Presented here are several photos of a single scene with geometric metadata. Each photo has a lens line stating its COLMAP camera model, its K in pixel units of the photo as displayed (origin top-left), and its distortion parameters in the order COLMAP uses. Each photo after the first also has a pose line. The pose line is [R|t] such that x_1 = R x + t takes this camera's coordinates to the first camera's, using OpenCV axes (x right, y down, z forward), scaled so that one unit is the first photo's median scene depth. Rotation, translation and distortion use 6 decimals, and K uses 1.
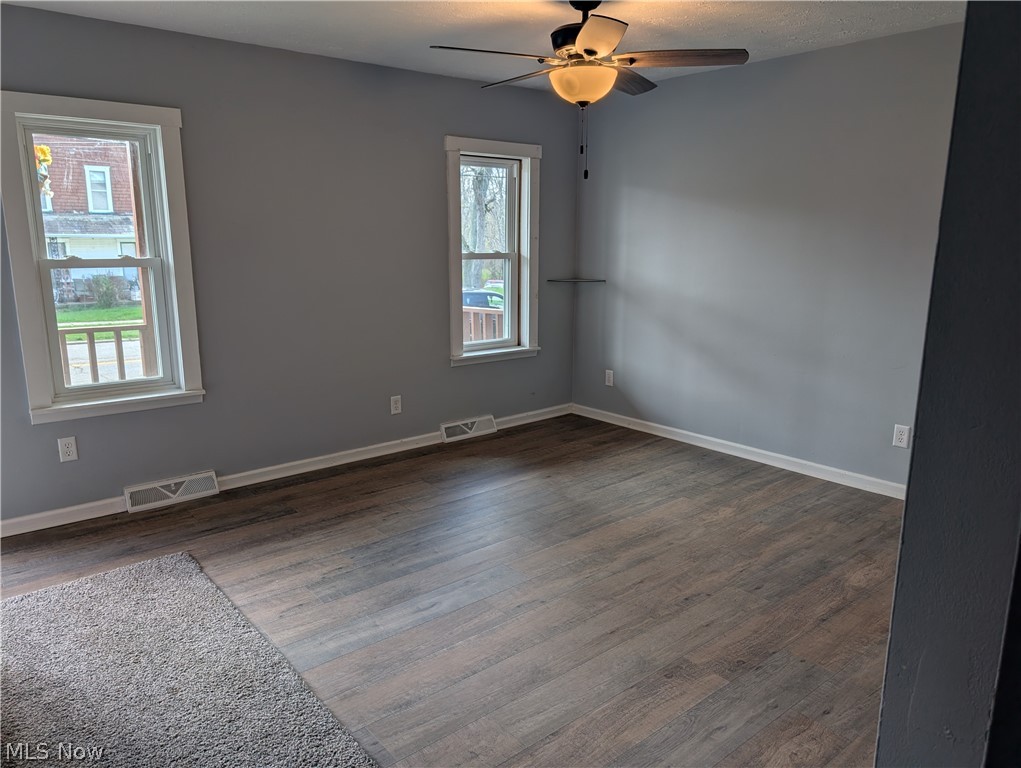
lens RADIAL K [[724.2, 0, 508.8], [0, 724.2, 387.9], [0, 0, 1]] dist [0.082190, -0.139752]
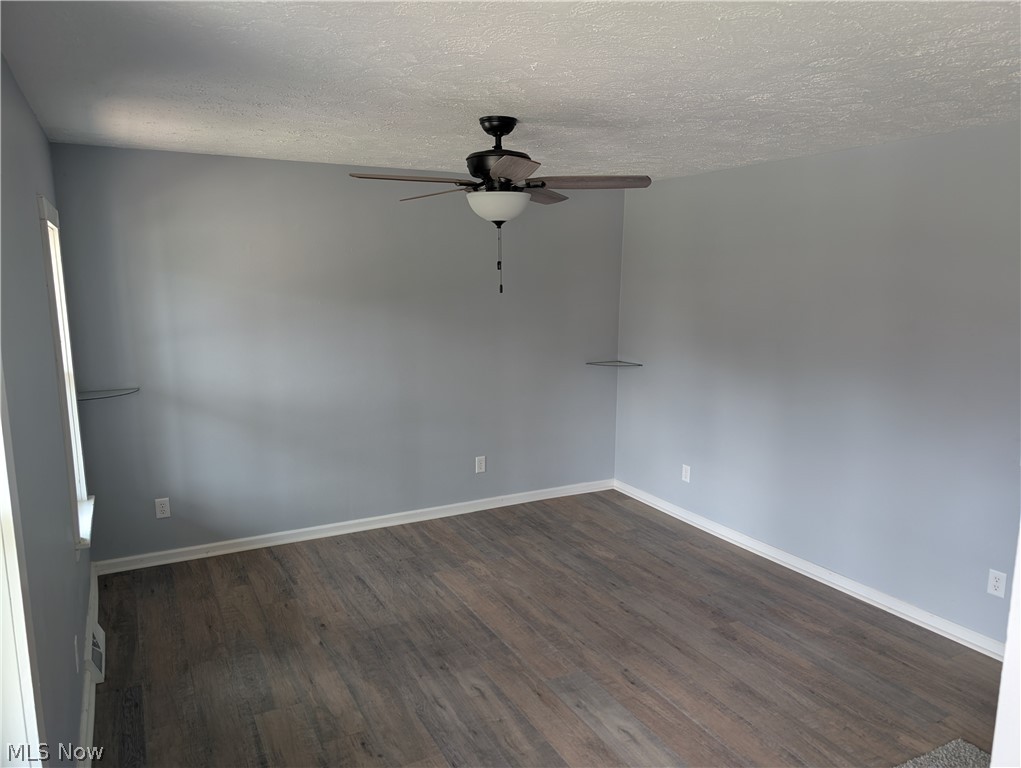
lens RADIAL K [[724.2, 0, 508.8], [0, 724.2, 387.9], [0, 0, 1]] dist [0.082190, -0.139752]
pose [[0.207143, -0.150494, 0.966666, -0.737294], [0.201866, 0.973409, 0.108287, -0.209200], [-0.957257, 0.172706, 0.232015, 0.609599]]
